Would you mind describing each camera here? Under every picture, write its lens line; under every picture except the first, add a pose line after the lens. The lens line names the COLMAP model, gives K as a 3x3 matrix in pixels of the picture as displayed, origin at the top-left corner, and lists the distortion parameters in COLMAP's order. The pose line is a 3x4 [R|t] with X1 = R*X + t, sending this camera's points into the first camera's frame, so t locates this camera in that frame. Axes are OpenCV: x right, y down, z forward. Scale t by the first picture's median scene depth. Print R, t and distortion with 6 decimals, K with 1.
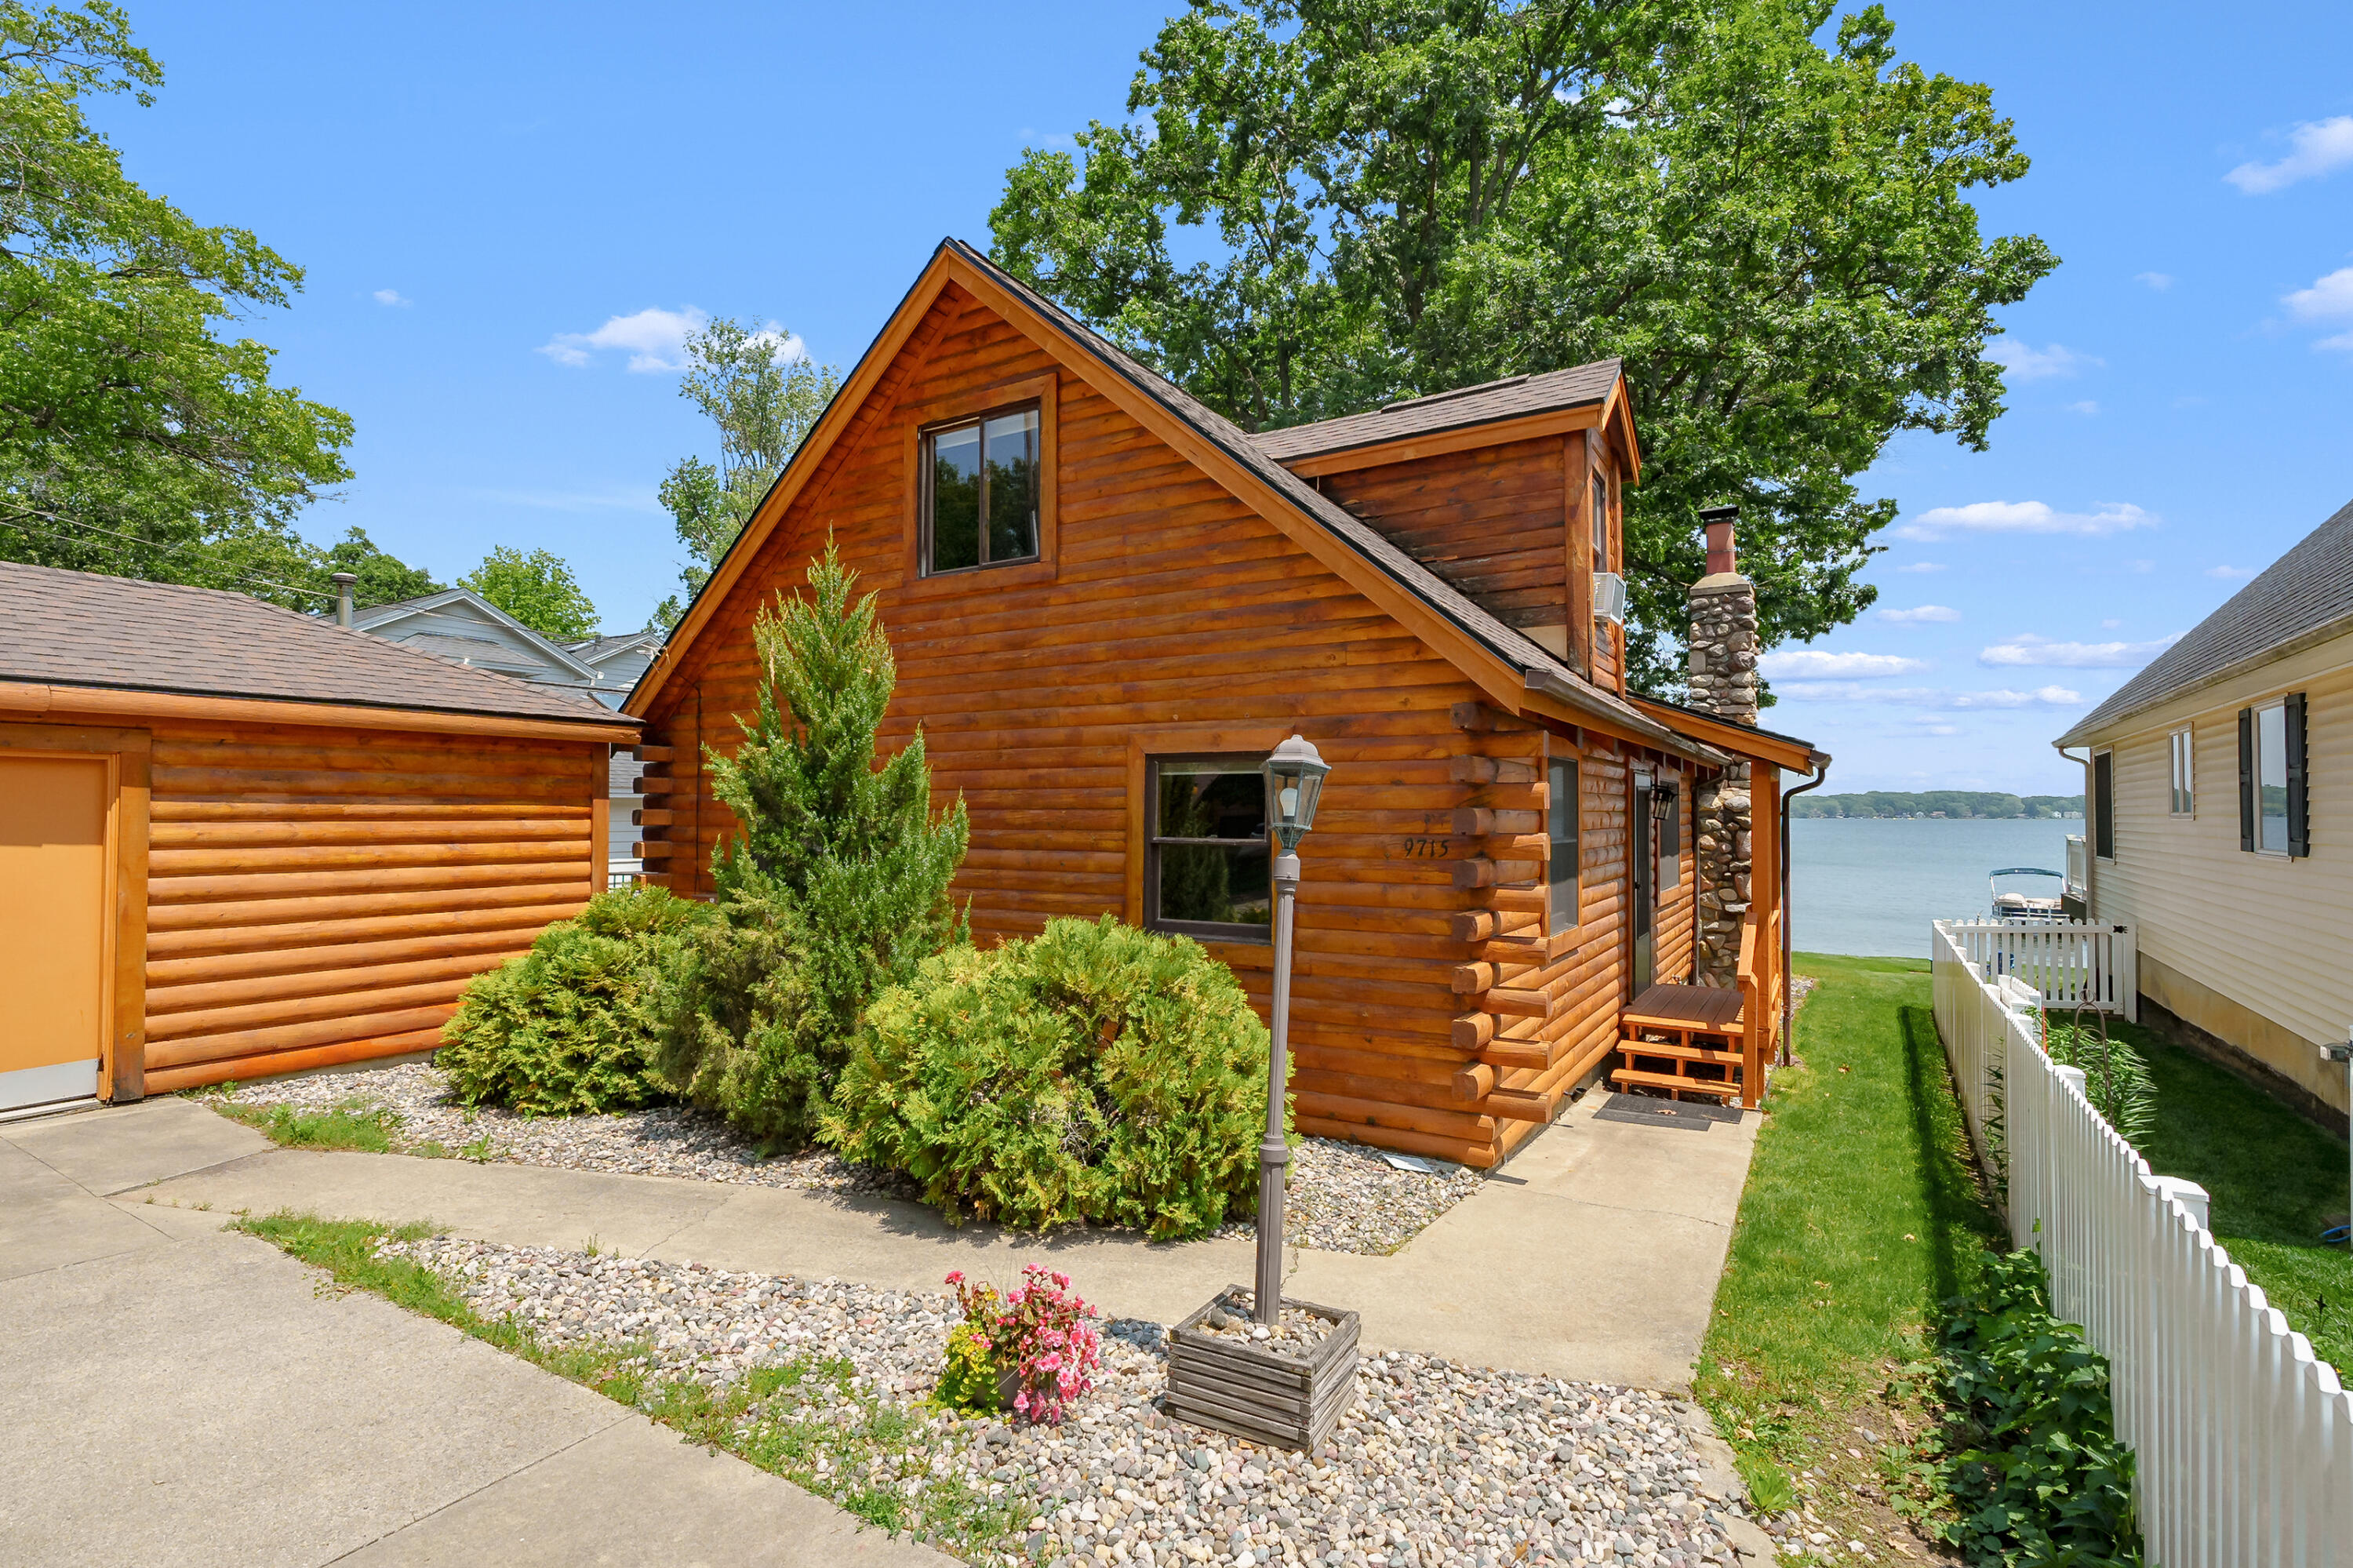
lens RADIAL K [[1070.8, 0, 1178.8], [0, 1070.8, 787.1], [0, 0, 1]] dist [-0.004835, 0.000769]
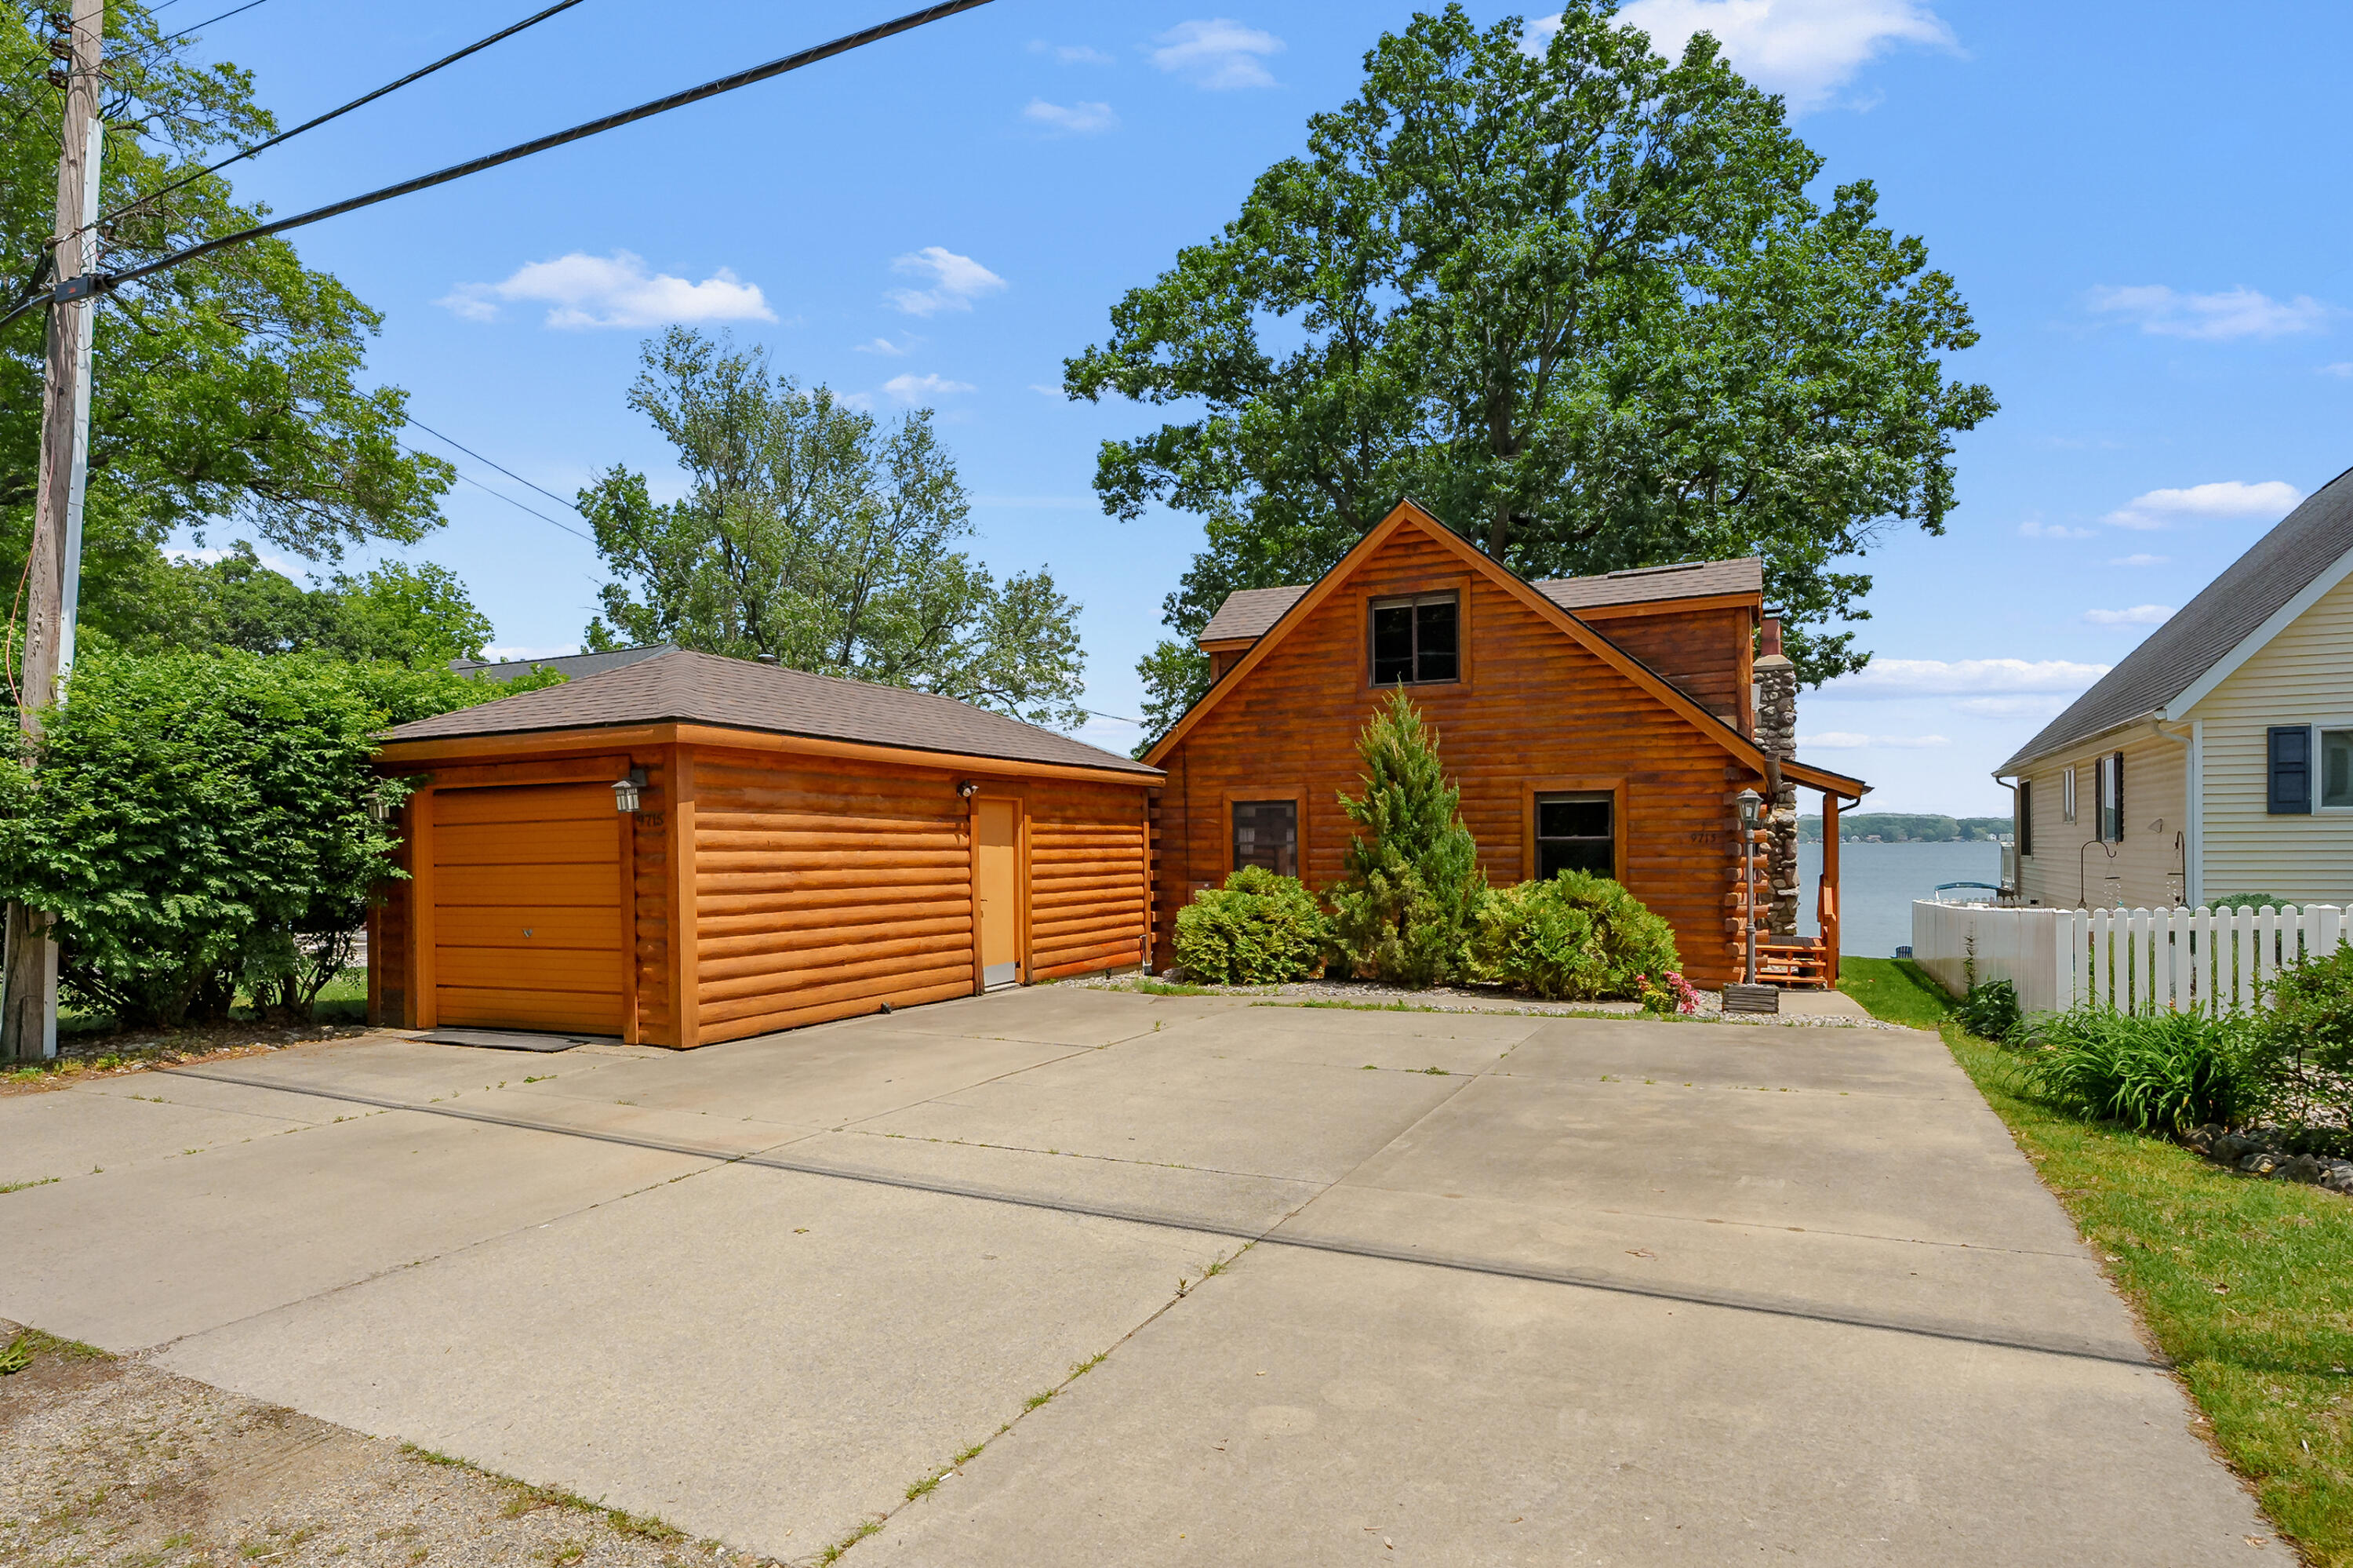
lens RADIAL K [[1259.7, 0, 1135.5], [0, 1259.7, 857.1], [0, 0, 1]] dist [-0.002563, -0.002350]
pose [[0.995748, -0.013481, 0.091130, -0.505857], [0.010694, 0.999462, 0.031001, 0.003712], [-0.091499, -0.029894, 0.995356, -0.606461]]
